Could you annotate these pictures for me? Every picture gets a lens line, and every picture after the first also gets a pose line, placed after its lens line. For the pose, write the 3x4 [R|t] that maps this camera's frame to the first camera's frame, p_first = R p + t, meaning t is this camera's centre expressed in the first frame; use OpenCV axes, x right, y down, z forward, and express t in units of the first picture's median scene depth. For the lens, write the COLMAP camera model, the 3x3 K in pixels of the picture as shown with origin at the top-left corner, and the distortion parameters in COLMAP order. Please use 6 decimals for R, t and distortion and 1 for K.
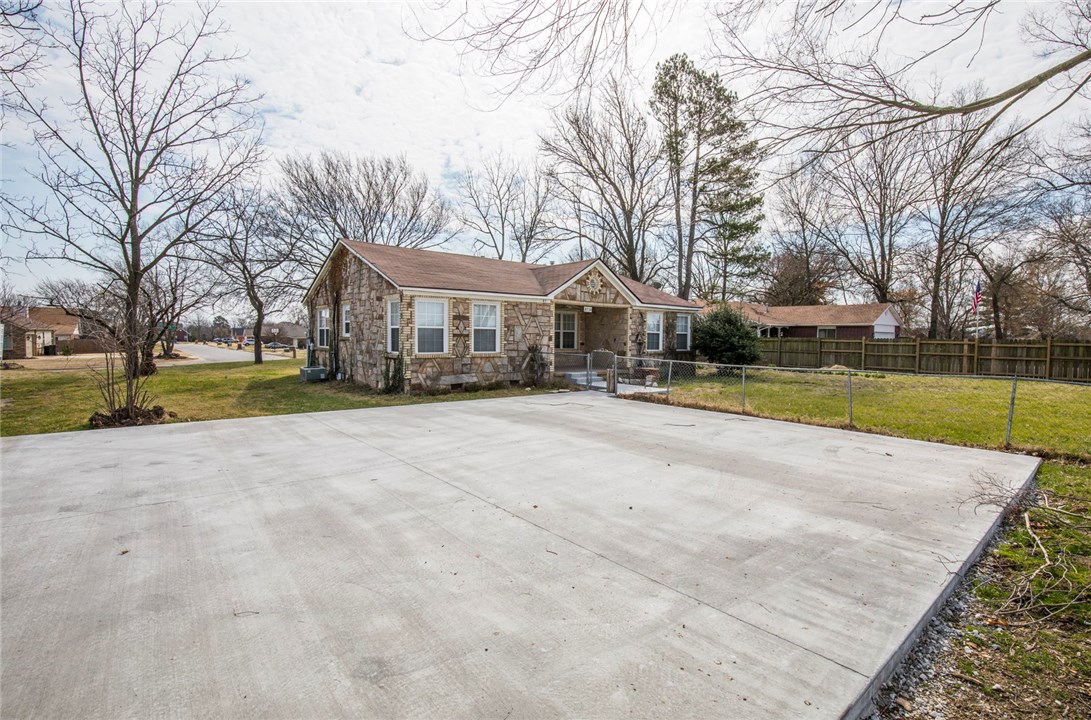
lens RADIAL K [[501.8, 0, 552.8], [0, 501.8, 359.0], [0, 0, 1]] dist [-0.028240, 0.005046]
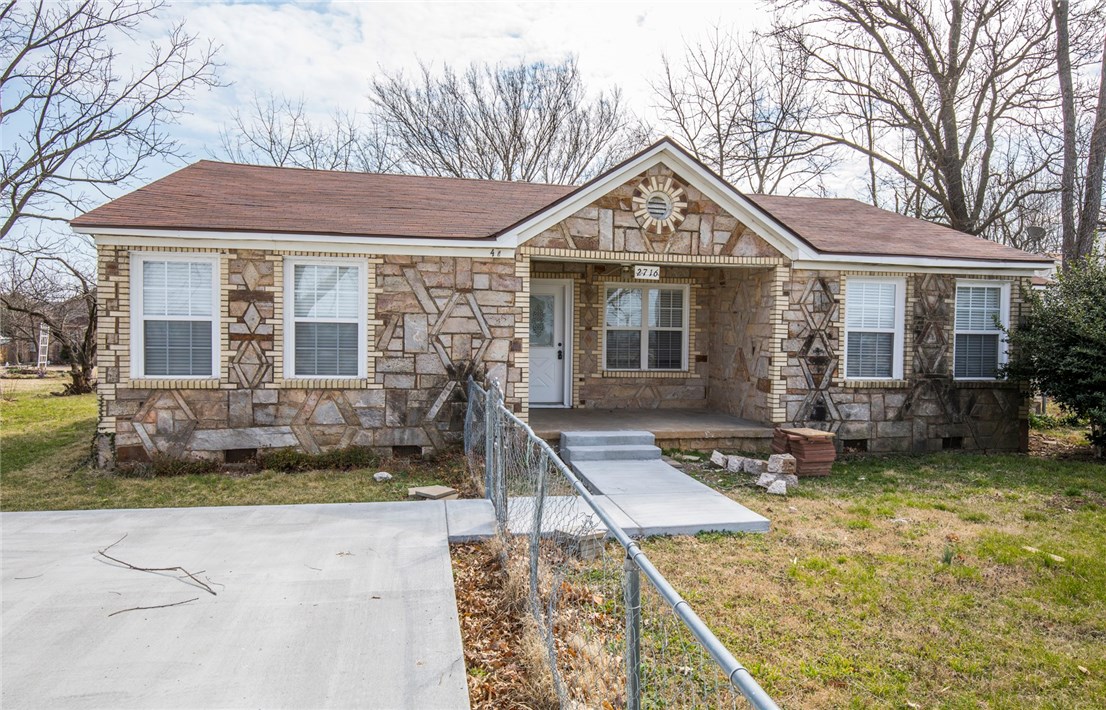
lens RADIAL K [[710.2, 0, 551.1], [0, 710.2, 355.0], [0, 0, 1]] dist [-0.001290, 0.000018]
pose [[0.885748, 0.011641, -0.464021, 0.294944], [-0.023917, 0.999502, -0.020580, -0.022795], [0.463550, 0.029327, 0.885585, 0.523021]]
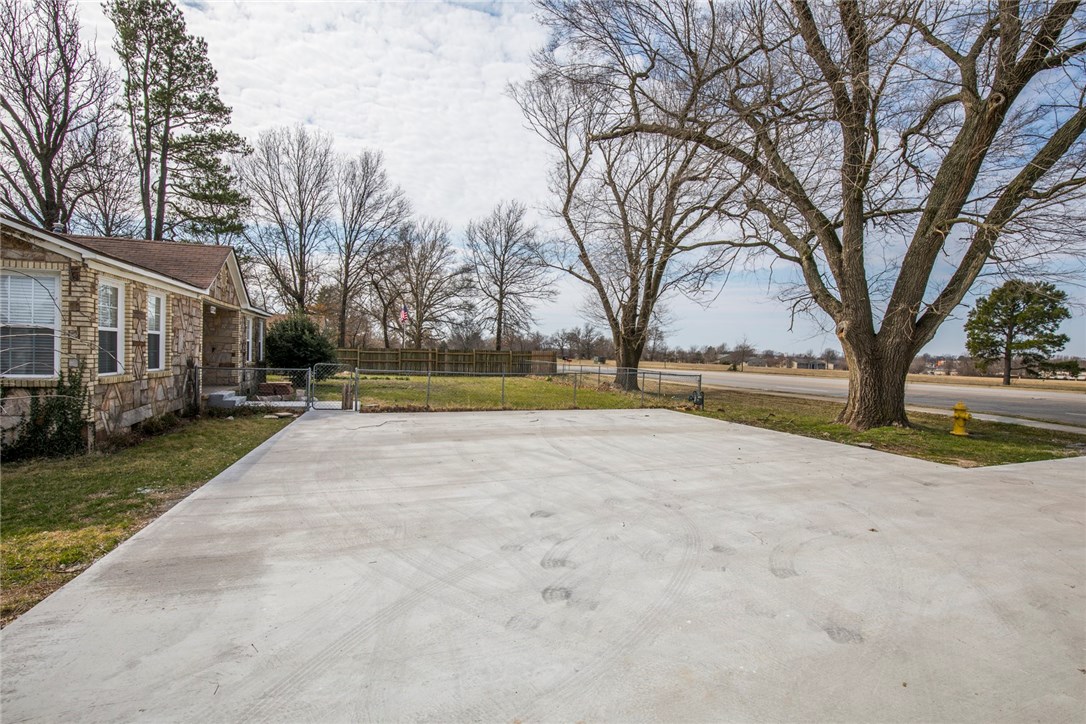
lens RADIAL K [[499.5, 0, 541.3], [0, 499.5, 359.1], [0, 0, 1]] dist [-0.028240, 0.005046]
pose [[0.347862, -0.013638, 0.937447, -0.519562], [0.023033, 0.999717, 0.005996, -0.018112], [-0.937263, 0.019506, 0.348078, 0.296566]]
